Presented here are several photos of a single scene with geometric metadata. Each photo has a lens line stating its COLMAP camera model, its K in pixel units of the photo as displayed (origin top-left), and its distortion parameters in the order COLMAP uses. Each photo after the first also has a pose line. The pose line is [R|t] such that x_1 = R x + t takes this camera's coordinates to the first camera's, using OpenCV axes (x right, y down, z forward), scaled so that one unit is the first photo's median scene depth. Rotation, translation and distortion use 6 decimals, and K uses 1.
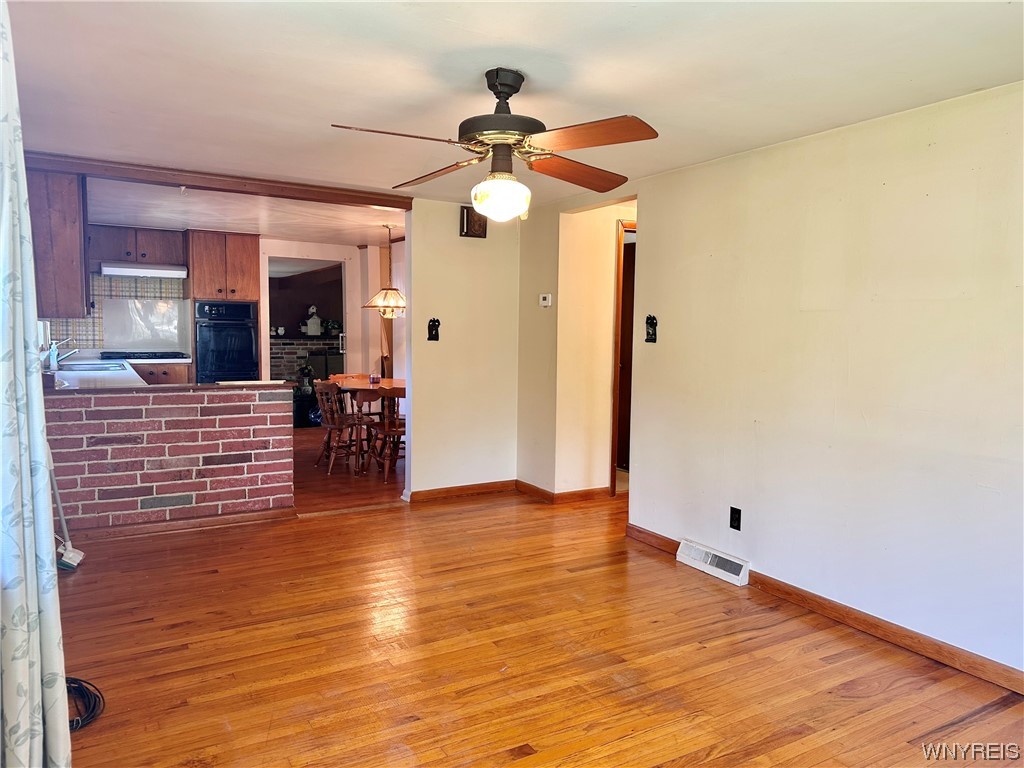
lens RADIAL K [[718.0, 0, 511.9], [0, 718.0, 385.9], [0, 0, 1]] dist [0.049395, -0.045420]
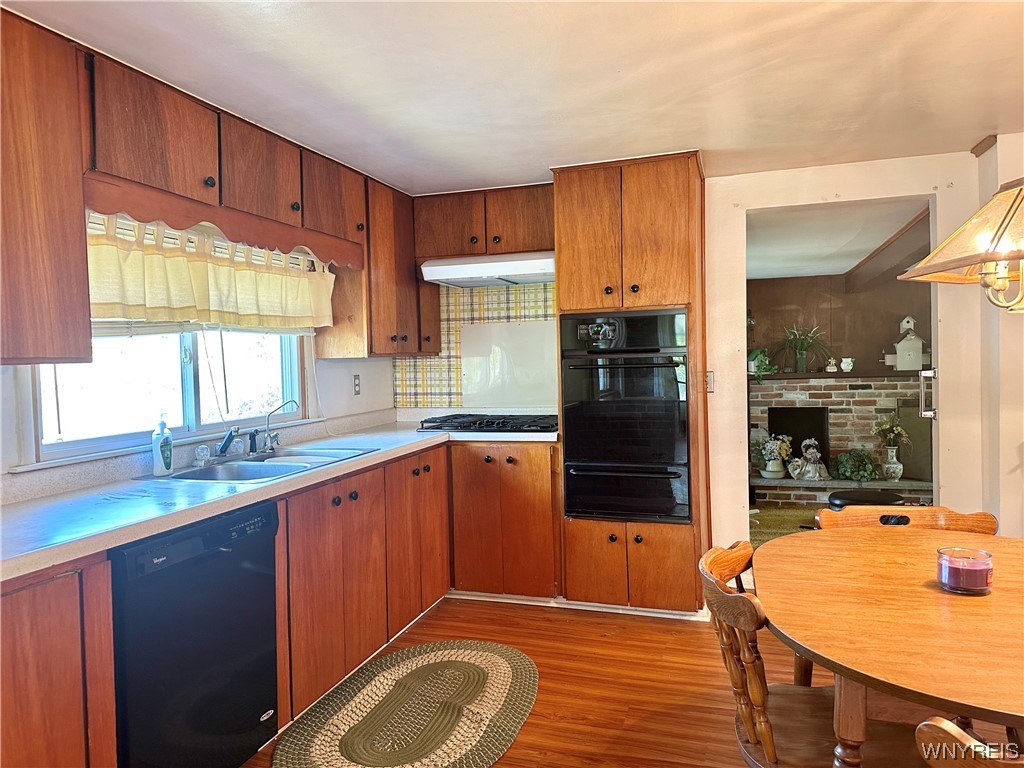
lens RADIAL K [[718.0, 0, 512.4], [0, 718.0, 386.8], [0, 0, 1]] dist [0.049395, -0.045420]
pose [[0.659841, -0.003645, -0.751396, -0.077554], [-0.026805, 0.999238, -0.028386, -0.044635], [0.750927, 0.038872, 0.659241, 0.536556]]
